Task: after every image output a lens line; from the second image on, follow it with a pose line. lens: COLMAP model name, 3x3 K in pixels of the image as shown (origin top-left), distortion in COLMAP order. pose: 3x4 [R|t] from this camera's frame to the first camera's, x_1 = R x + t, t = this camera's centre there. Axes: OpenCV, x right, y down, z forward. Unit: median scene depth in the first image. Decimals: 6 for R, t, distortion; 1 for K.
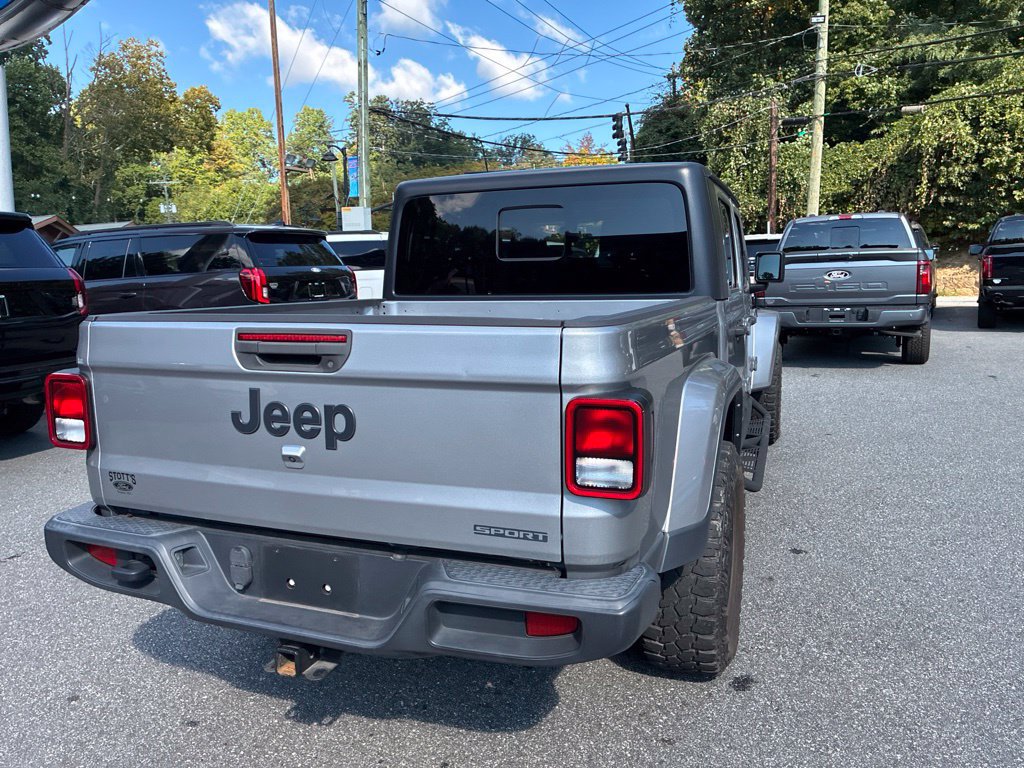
lens RADIAL K [[774.1, 0, 501.1], [0, 774.1, 384.4], [0, 0, 1]] dist [0.050471, -0.067800]
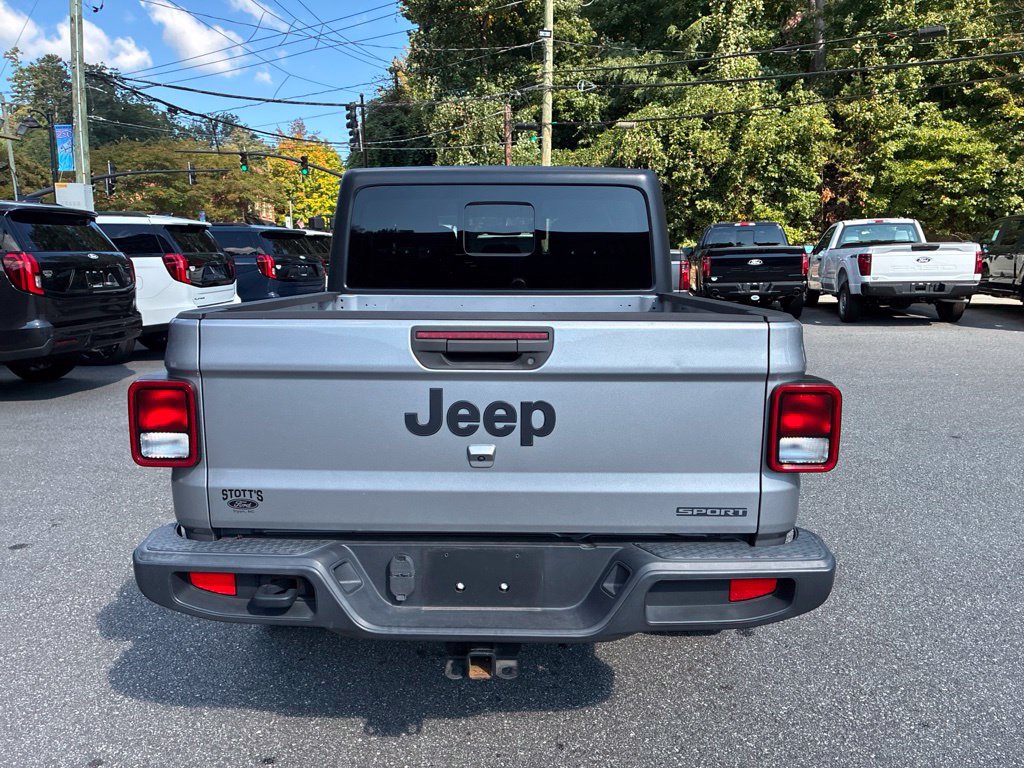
lens RADIAL K [[774.1, 0, 498.8], [0, 774.1, 389.1], [0, 0, 1]] dist [0.050471, -0.067800]
pose [[0.935609, -0.037339, 0.351059, -0.294984], [0.031558, 0.999256, 0.022176, -0.006500], [-0.351626, -0.009669, 0.936091, 0.038227]]
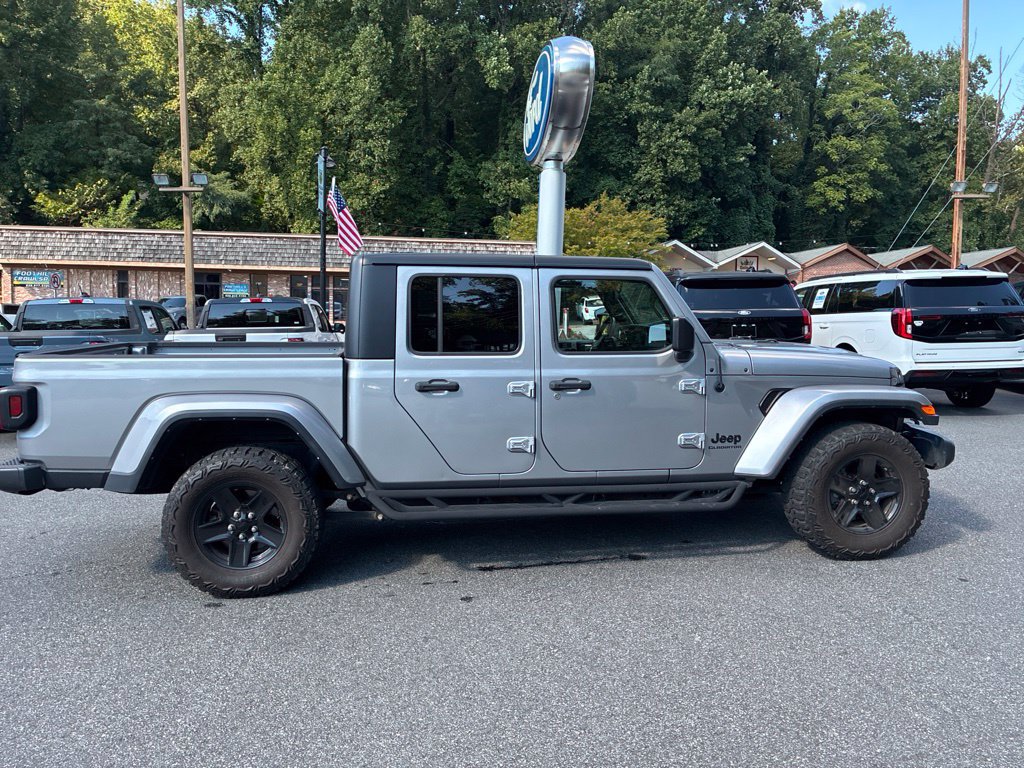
lens RADIAL K [[774.1, 0, 517.1], [0, 774.1, 375.0], [0, 0, 1]] dist [0.050471, -0.067800]
pose [[0.475831, 0.094795, -0.874413, 1.319404], [-0.131900, 0.990623, 0.035617, -0.138182], [0.869590, 0.098387, 0.483873, 0.511443]]
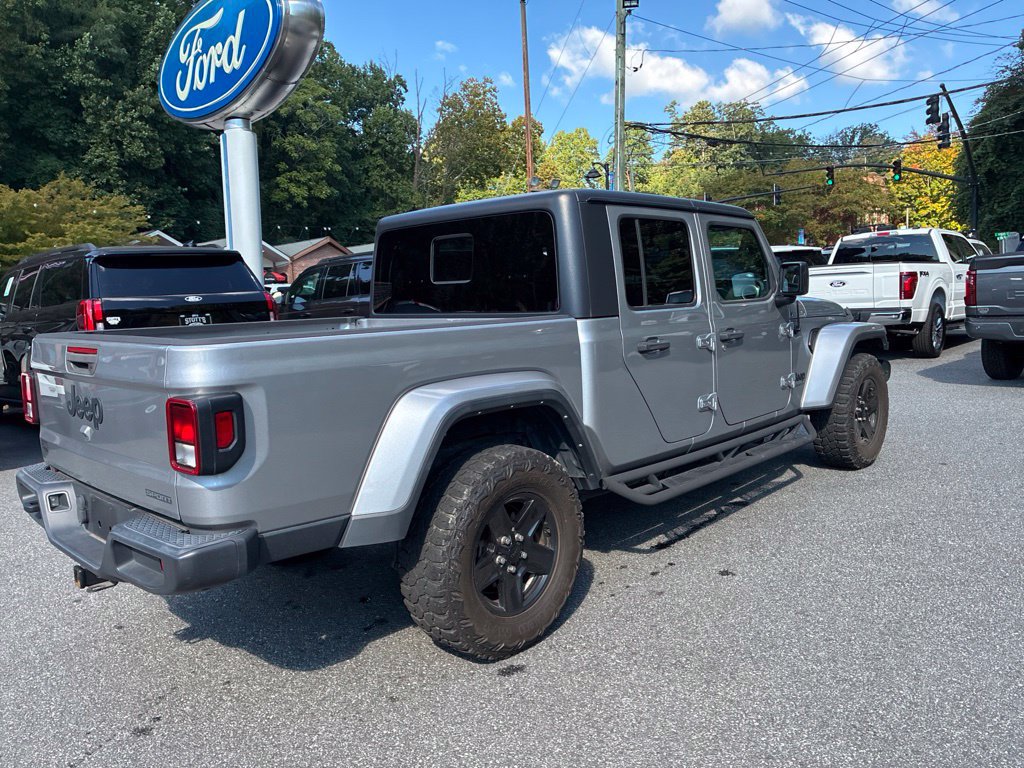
lens RADIAL K [[774.1, 0, 498.9], [0, 774.1, 378.7], [0, 0, 1]] dist [0.050471, -0.067800]
pose [[0.917654, 0.025277, -0.396576, 0.499437], [-0.032465, 0.999408, -0.011423, -0.008273], [0.396052, 0.023357, 0.917931, -0.011085]]
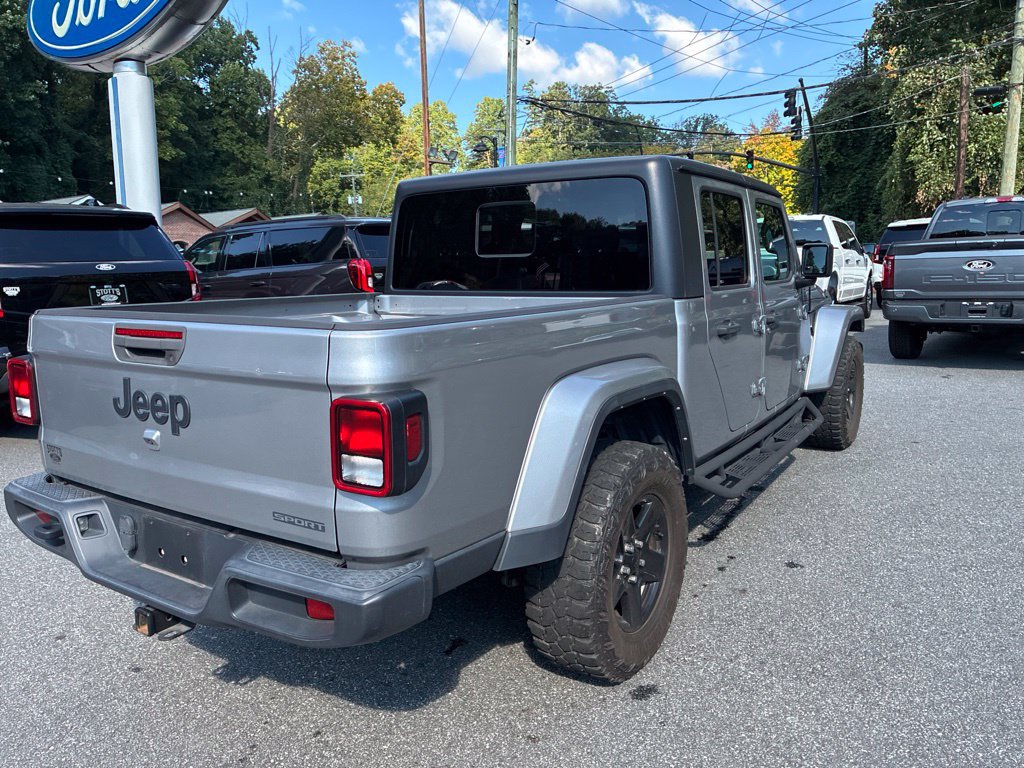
lens RADIAL K [[774.1, 0, 501.8], [0, 774.1, 382.9], [0, 0, 1]] dist [0.050471, -0.067800]
pose [[0.975502, 0.033501, -0.217424, 0.233880], [-0.030133, 0.999369, 0.018786, -0.012893], [0.217916, -0.011774, 0.975896, 0.007171]]
